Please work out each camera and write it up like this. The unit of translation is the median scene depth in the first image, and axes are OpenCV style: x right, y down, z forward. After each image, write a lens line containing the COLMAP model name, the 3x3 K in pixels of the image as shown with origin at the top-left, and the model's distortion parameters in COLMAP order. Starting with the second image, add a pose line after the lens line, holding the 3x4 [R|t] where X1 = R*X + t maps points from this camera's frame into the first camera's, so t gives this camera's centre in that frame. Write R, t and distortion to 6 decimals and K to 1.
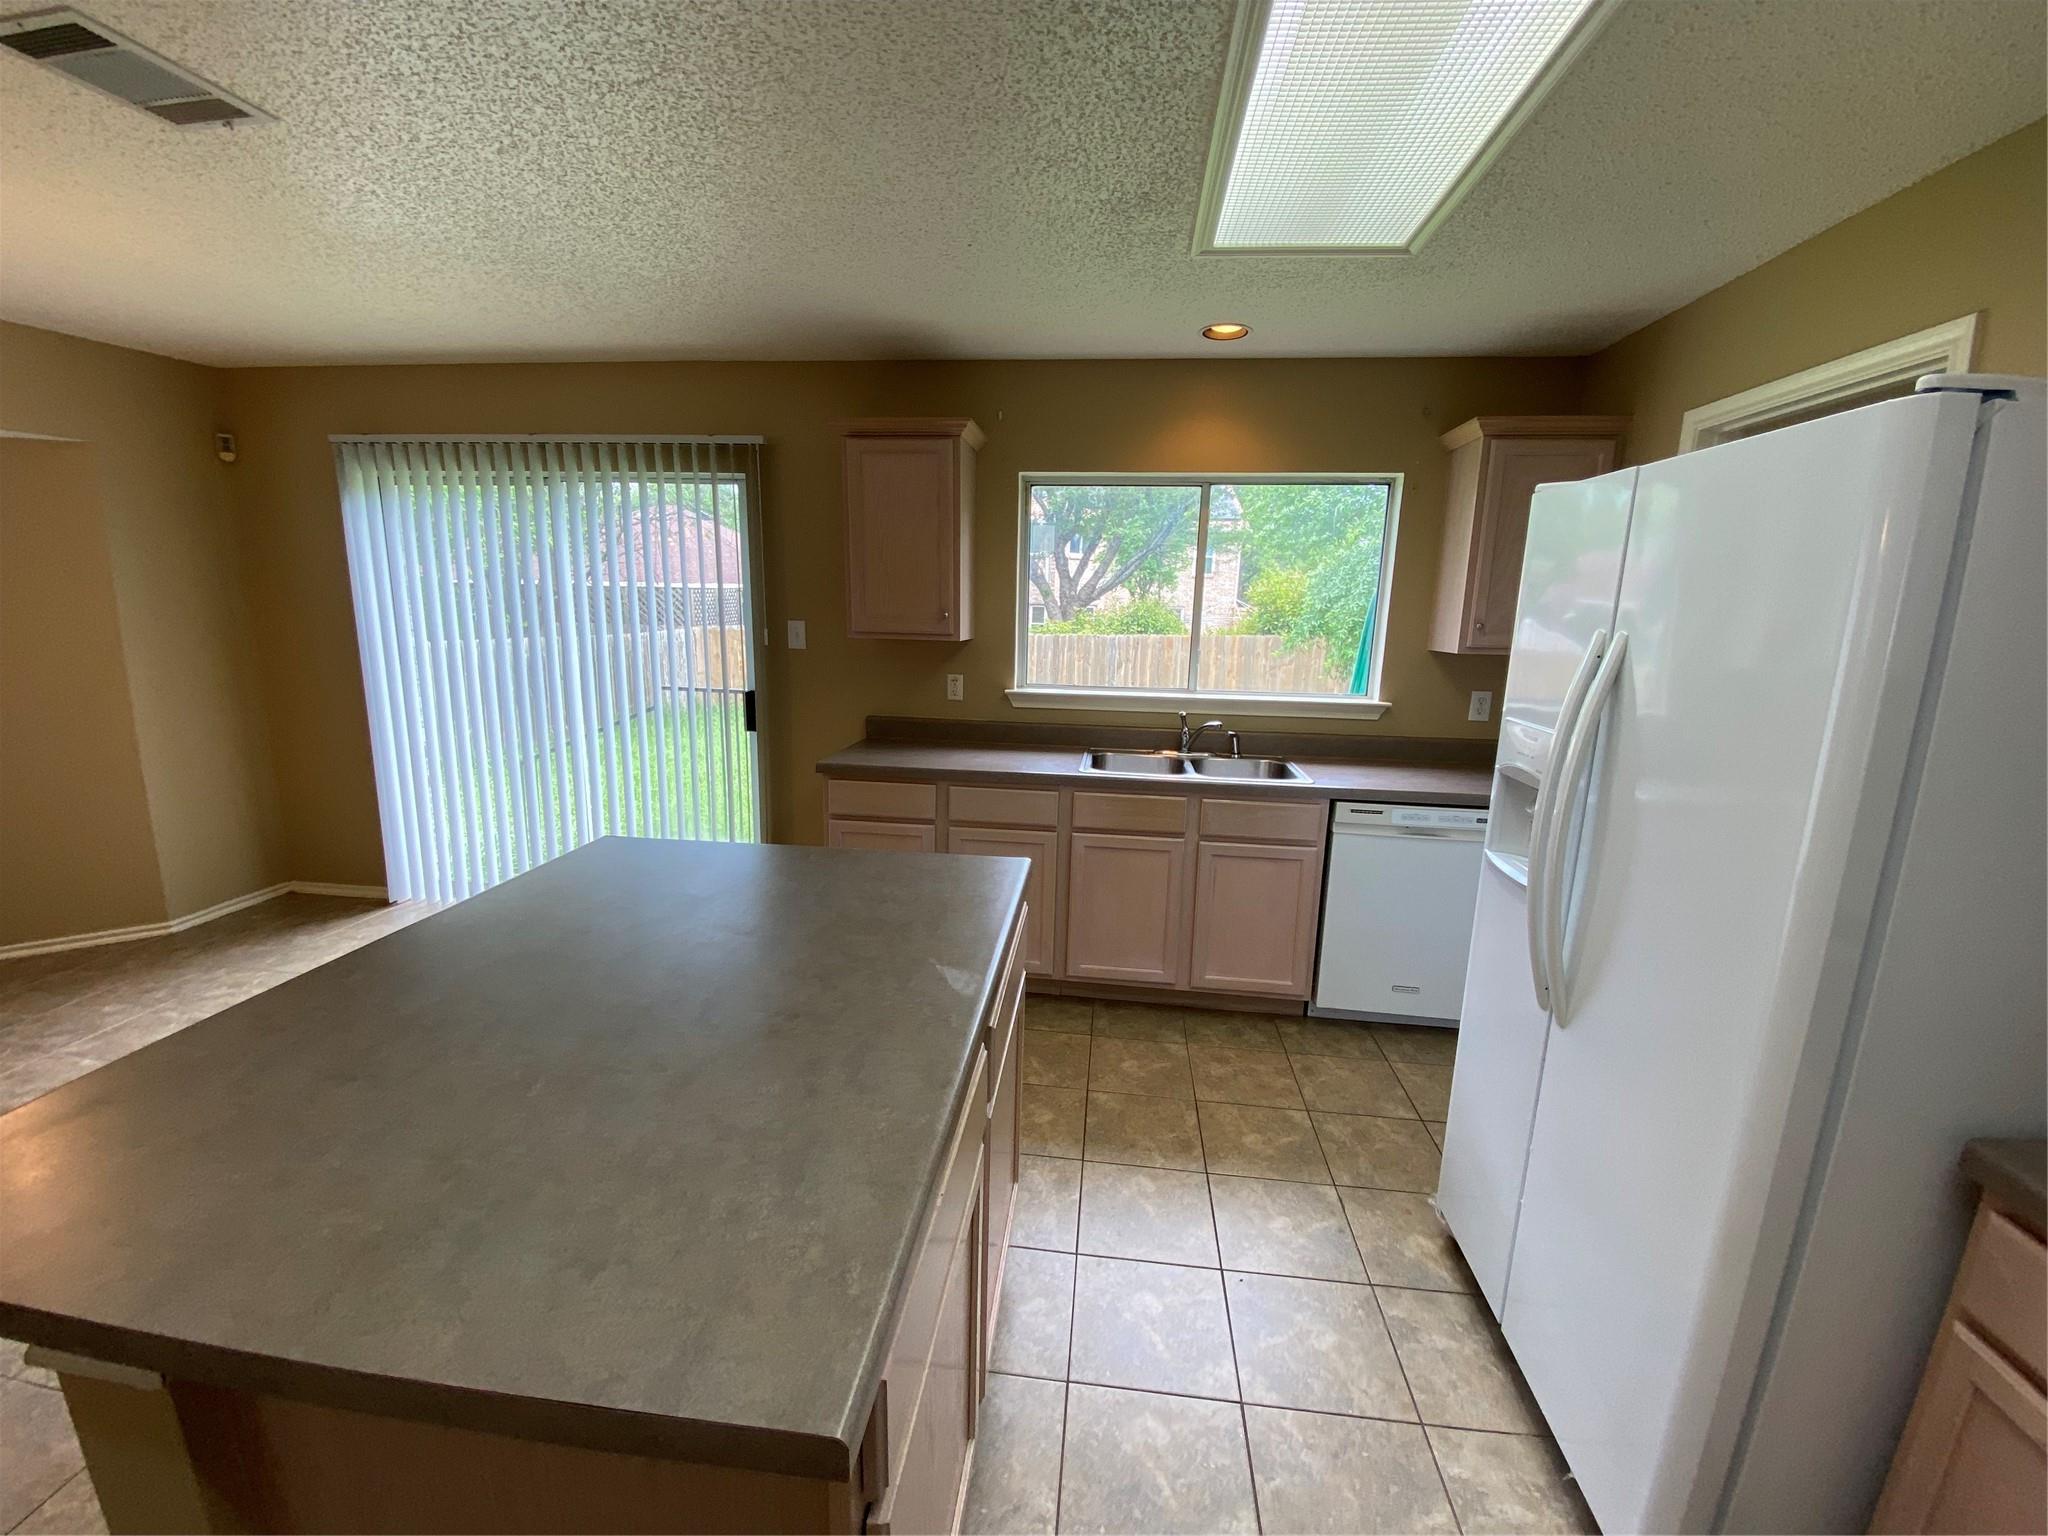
lens RADIAL K [[820.9, 0, 1026.5], [0, 820.9, 769.2], [0, 0, 1]] dist [0.034094, -0.025241]
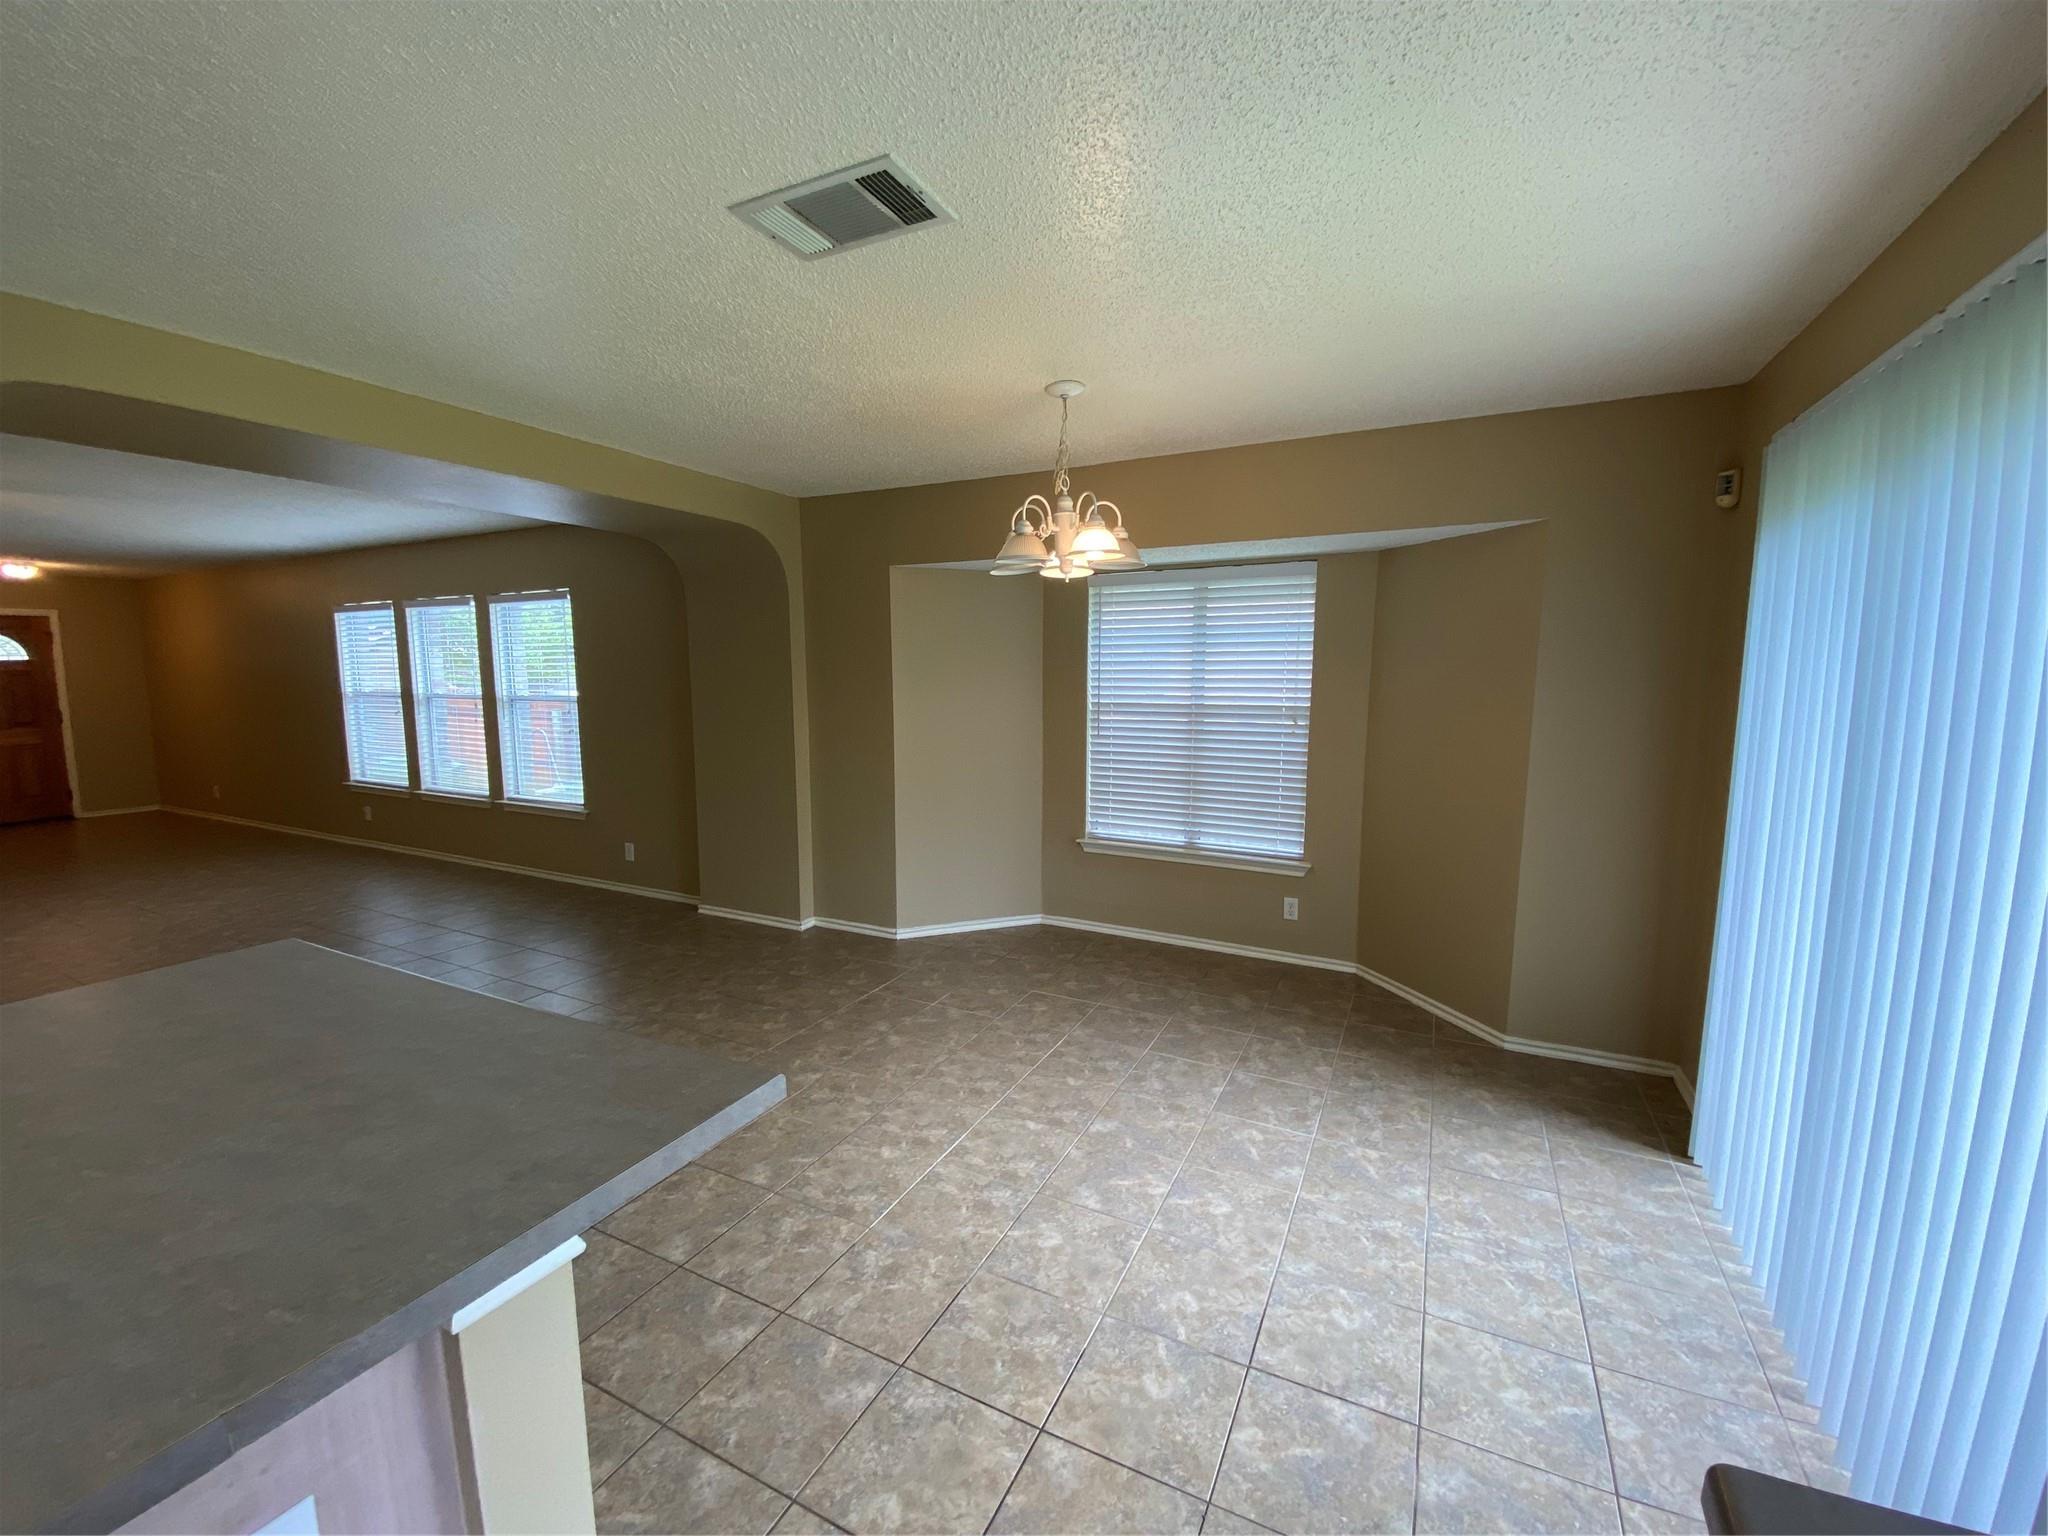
lens RADIAL K [[820.9, 0, 1026.5], [0, 820.9, 769.2], [0, 0, 1]] dist [0.034094, -0.025241]
pose [[-0.341419, 0.088100, -0.935773, -0.029021], [-0.194439, 0.967441, 0.162023, -0.167267], [0.919580, 0.237268, -0.313173, 0.838606]]
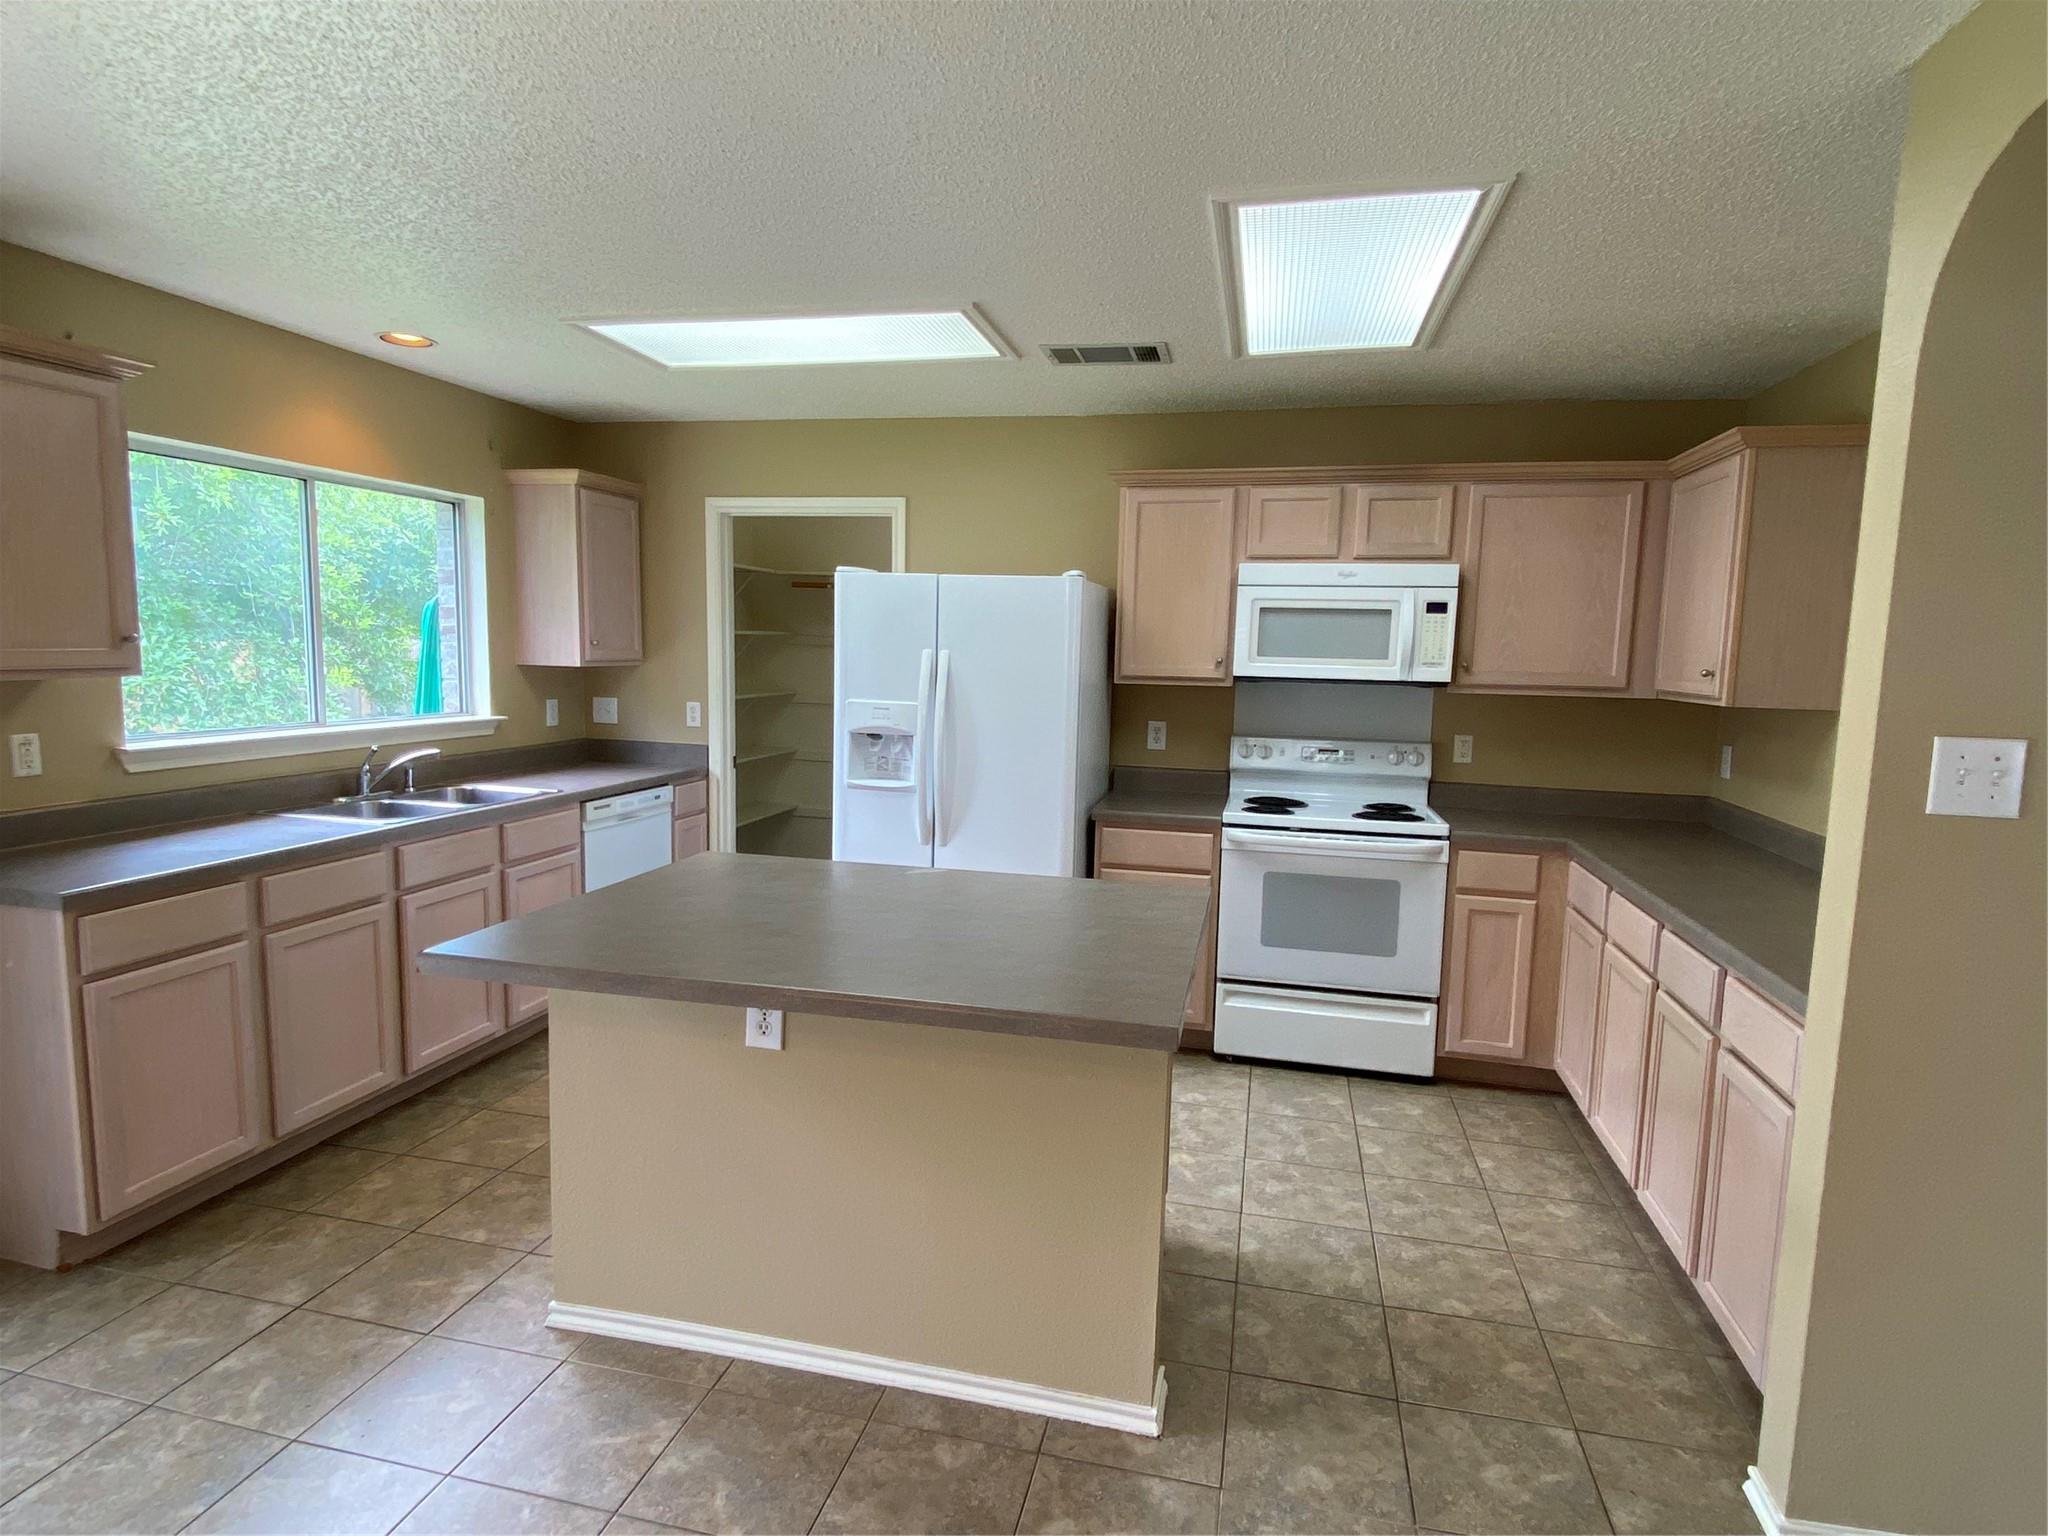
lens RADIAL K [[1113.2, 0, 1024.0], [0, 1113.2, 768.0], [0, 0, 1]] dist [0.005446, -0.011956]
pose [[0.113171, -0.129592, 0.985088, -0.912894], [0.173152, 0.978858, 0.108880, -0.059641], [-0.978372, 0.158248, 0.133217, 0.201947]]
